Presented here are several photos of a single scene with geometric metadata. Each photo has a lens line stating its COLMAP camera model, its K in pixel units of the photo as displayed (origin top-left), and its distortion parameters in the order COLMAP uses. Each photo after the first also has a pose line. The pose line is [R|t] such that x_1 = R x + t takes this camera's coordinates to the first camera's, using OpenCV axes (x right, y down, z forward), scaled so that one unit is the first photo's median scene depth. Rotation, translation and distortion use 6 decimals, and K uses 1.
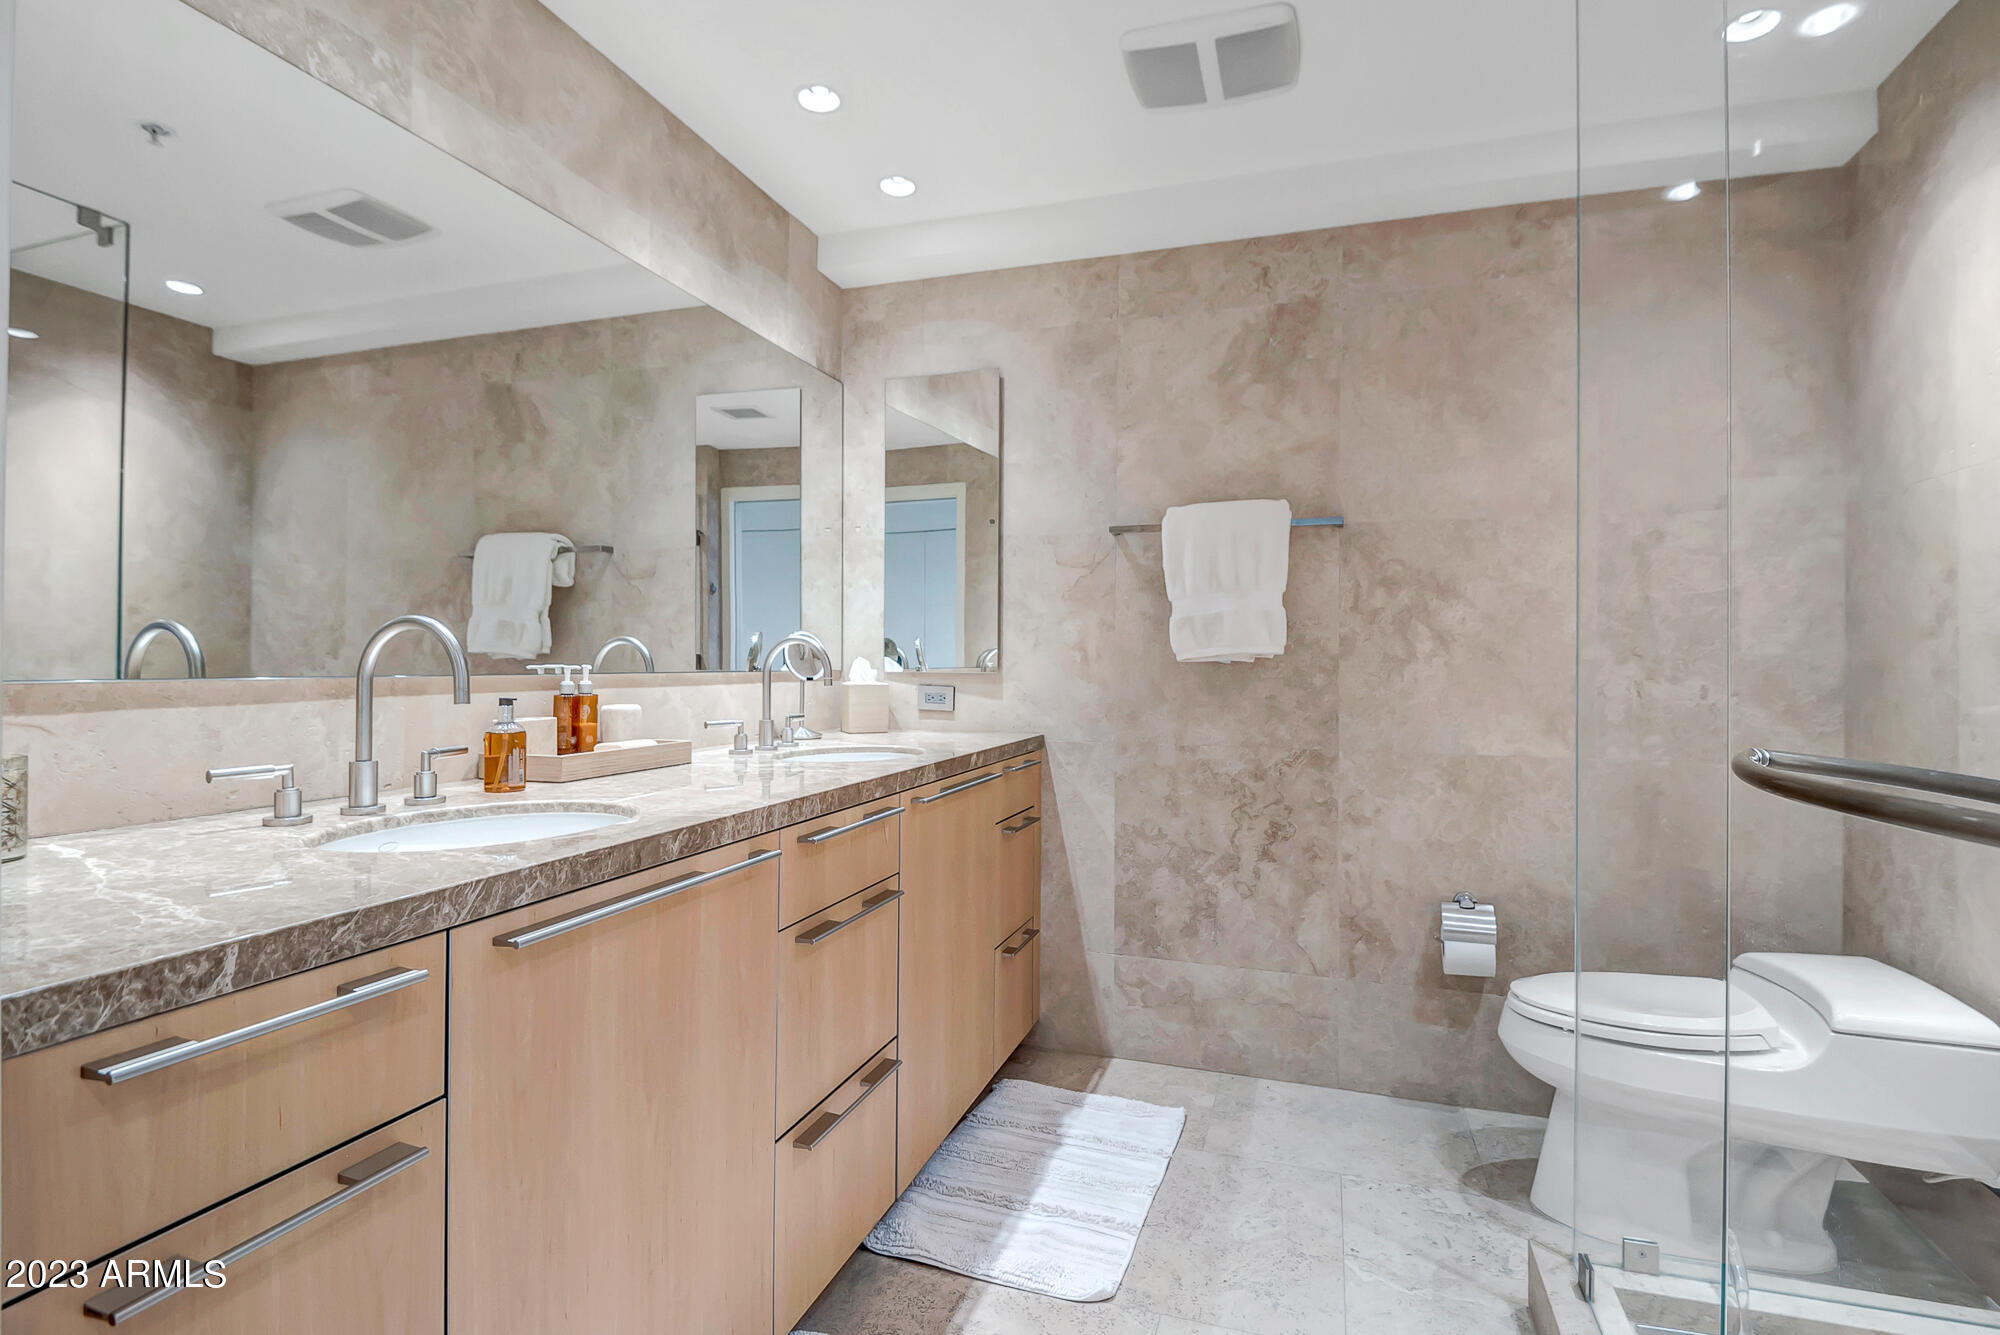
lens RADIAL K [[938.6, 0, 998.8], [0, 938.6, 657.1], [0, 0, 1]] dist [-0.022196, -0.002730]
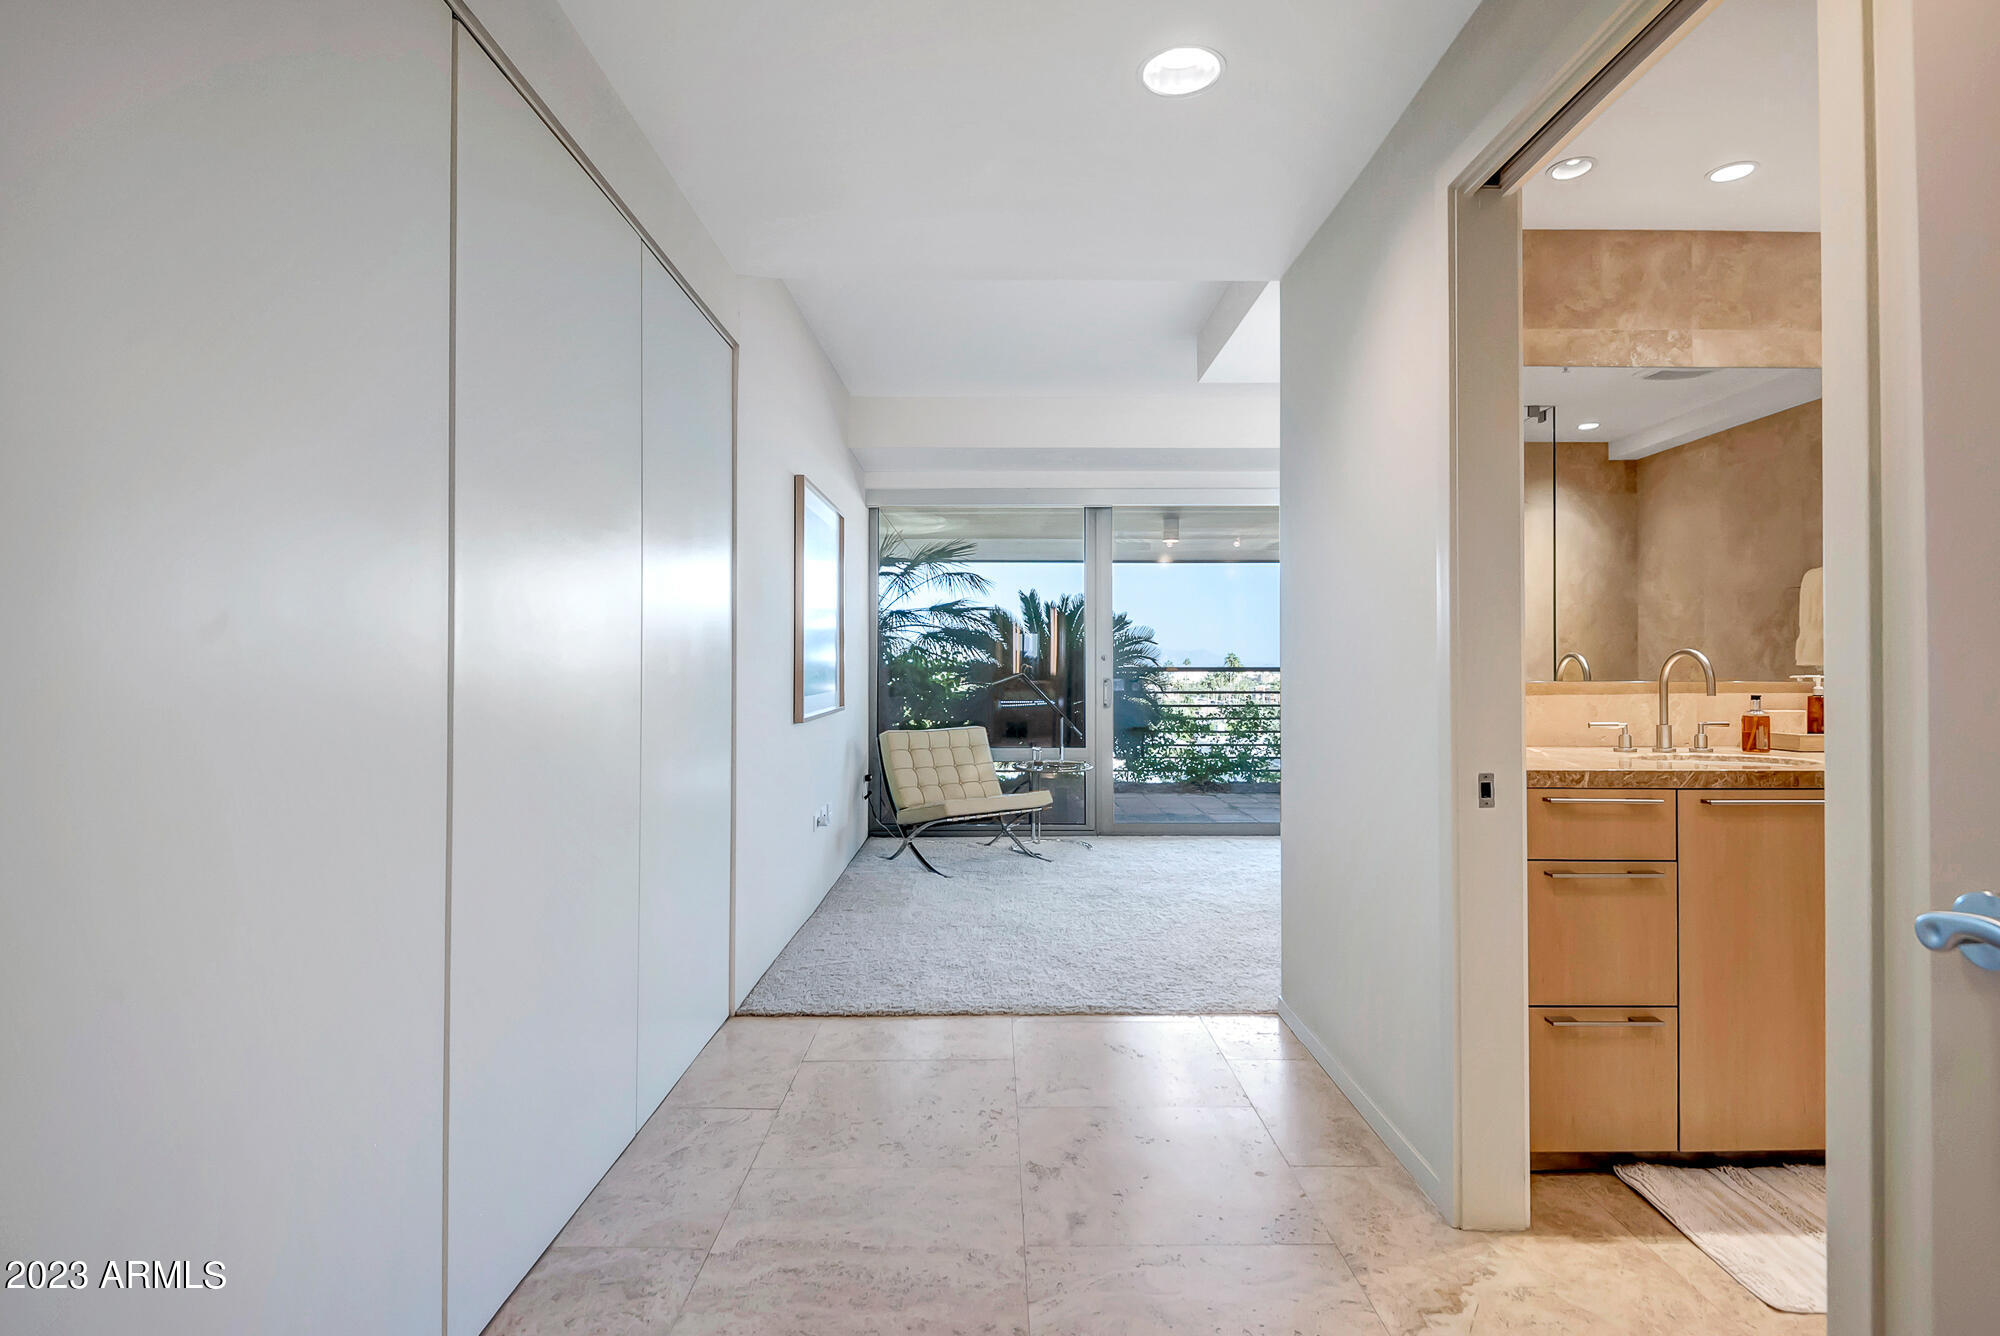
lens RADIAL K [[972.7, 0, 999.5], [0, 972.7, 659.9], [0, 0, 1]] dist [0.000646, -0.001597]
pose [[0.281614, -0.012080, -0.959452, 0.752305], [0.004925, 0.999926, -0.011144, -0.006671], [0.959515, -0.001587, 0.281652, -0.775615]]
